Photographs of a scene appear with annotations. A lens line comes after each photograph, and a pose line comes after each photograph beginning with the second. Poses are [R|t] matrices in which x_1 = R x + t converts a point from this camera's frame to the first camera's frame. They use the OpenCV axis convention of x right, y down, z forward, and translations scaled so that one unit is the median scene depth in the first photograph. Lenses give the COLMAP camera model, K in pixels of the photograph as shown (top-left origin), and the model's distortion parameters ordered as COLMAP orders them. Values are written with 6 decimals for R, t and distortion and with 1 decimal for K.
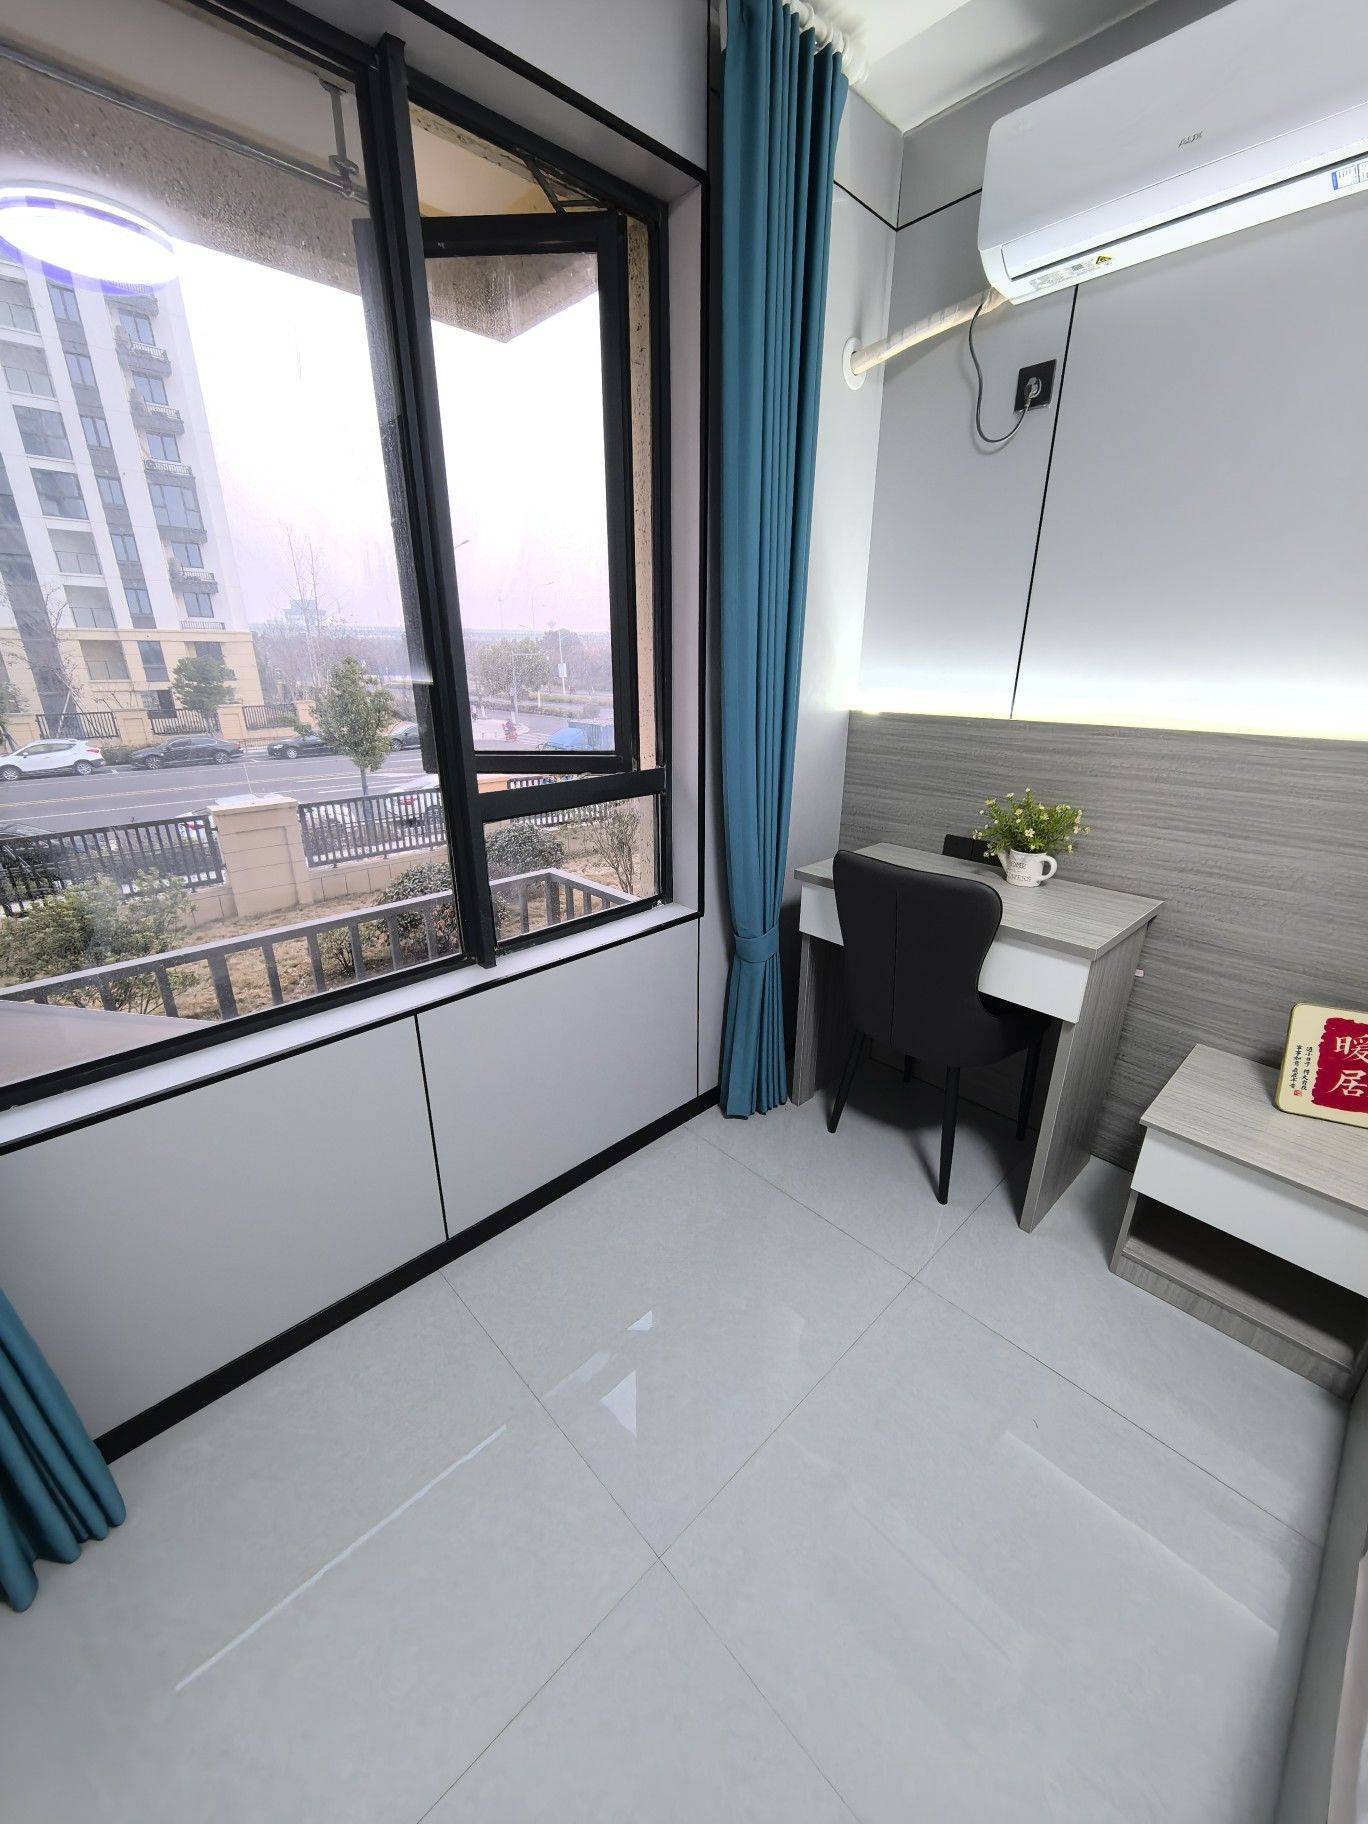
lens RADIAL K [[705.7, 0, 686.7], [0, 705.7, 921.4], [0, 0, 1]] dist [0.000235, 0.000342]
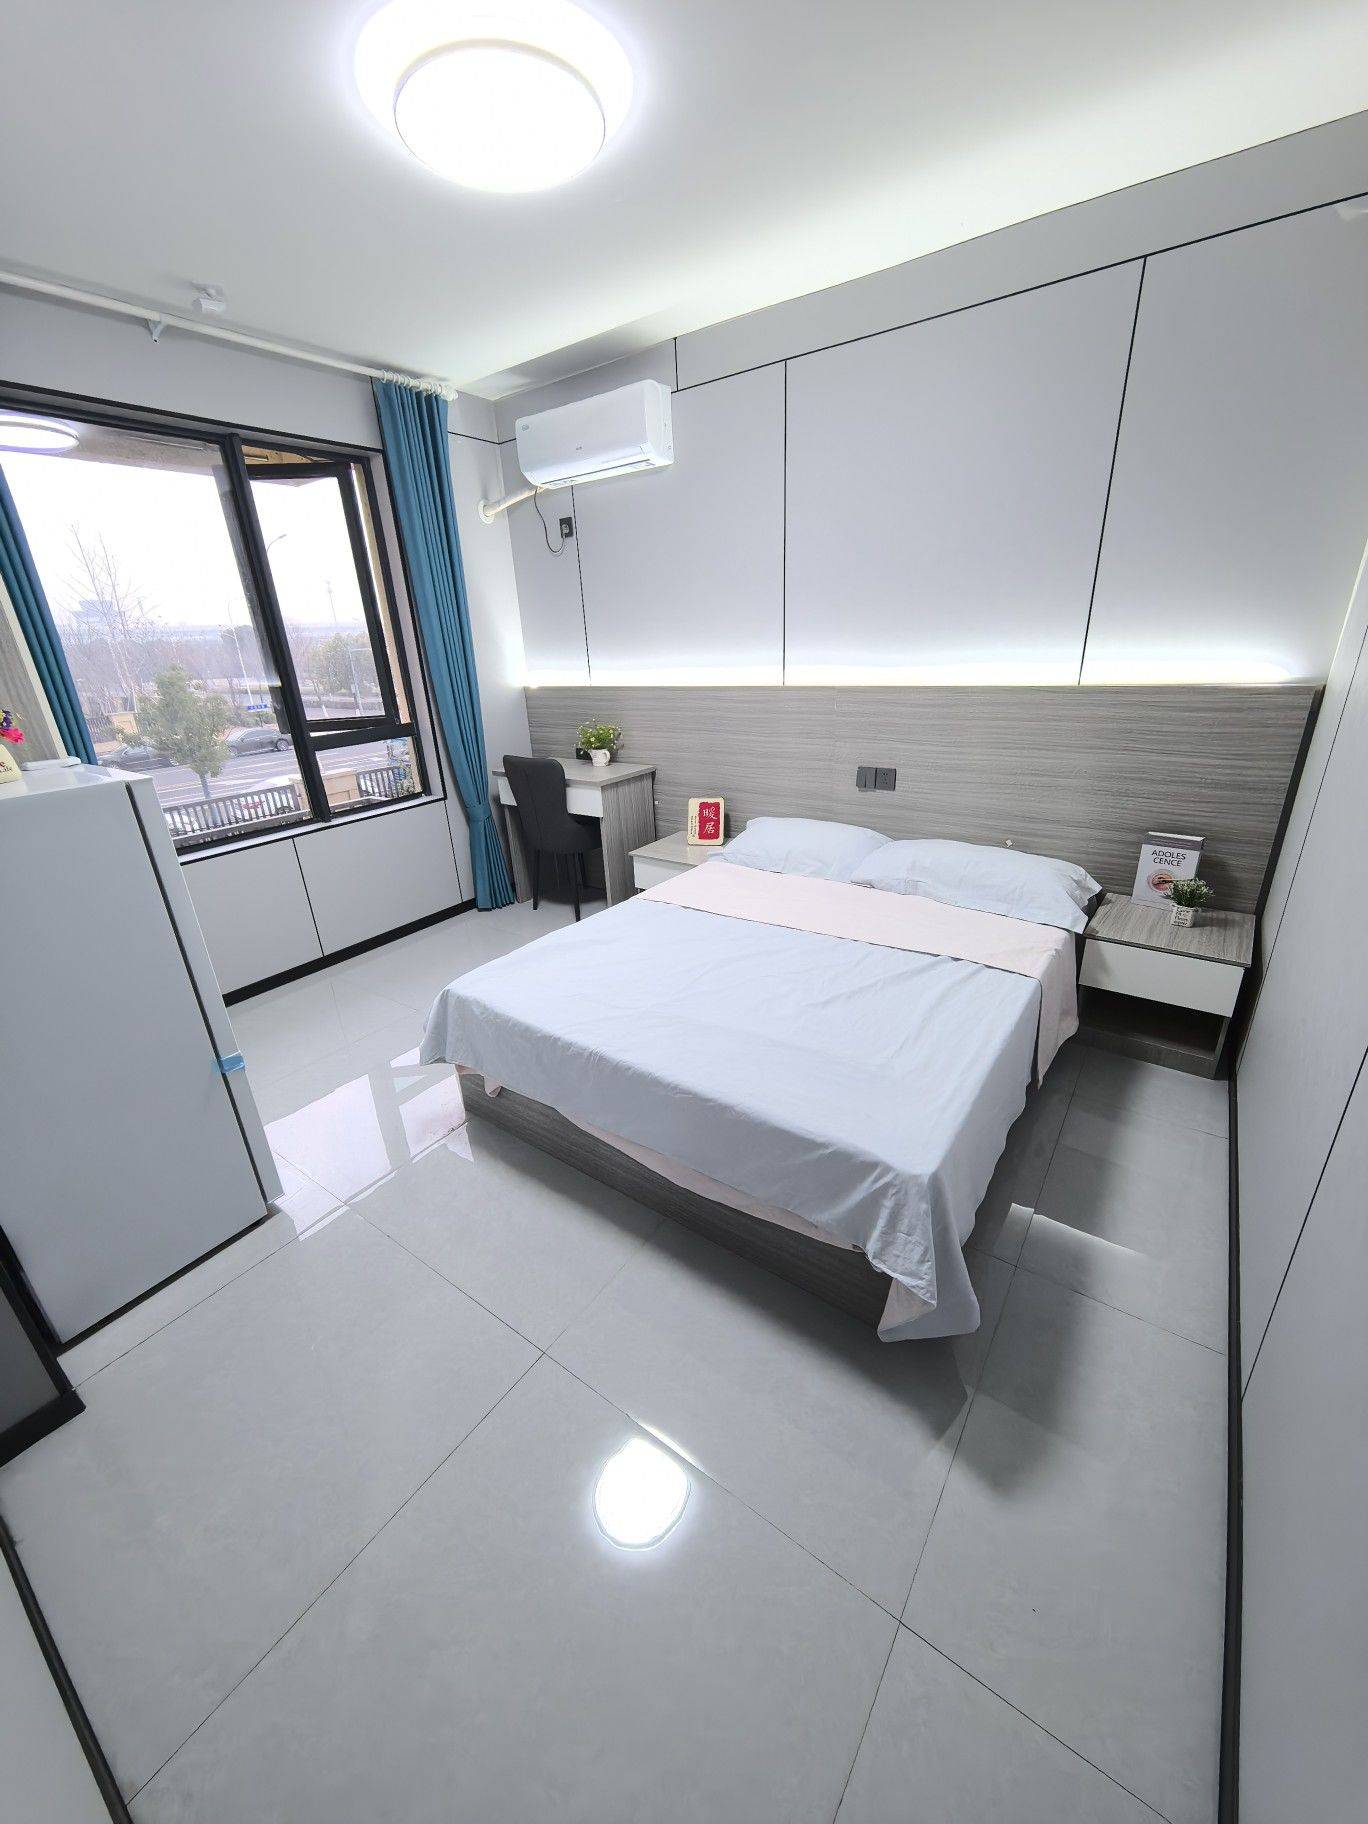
lens RADIAL K [[705.7, 0, 684.5], [0, 705.7, 918.9], [0, 0, 1]] dist [0.000235, 0.000342]
pose [[0.981140, -0.115227, 0.155200, 0.337329], [0.111899, 0.993265, 0.030039, 0.345394], [-0.157616, -0.012106, 0.987426, -1.042541]]
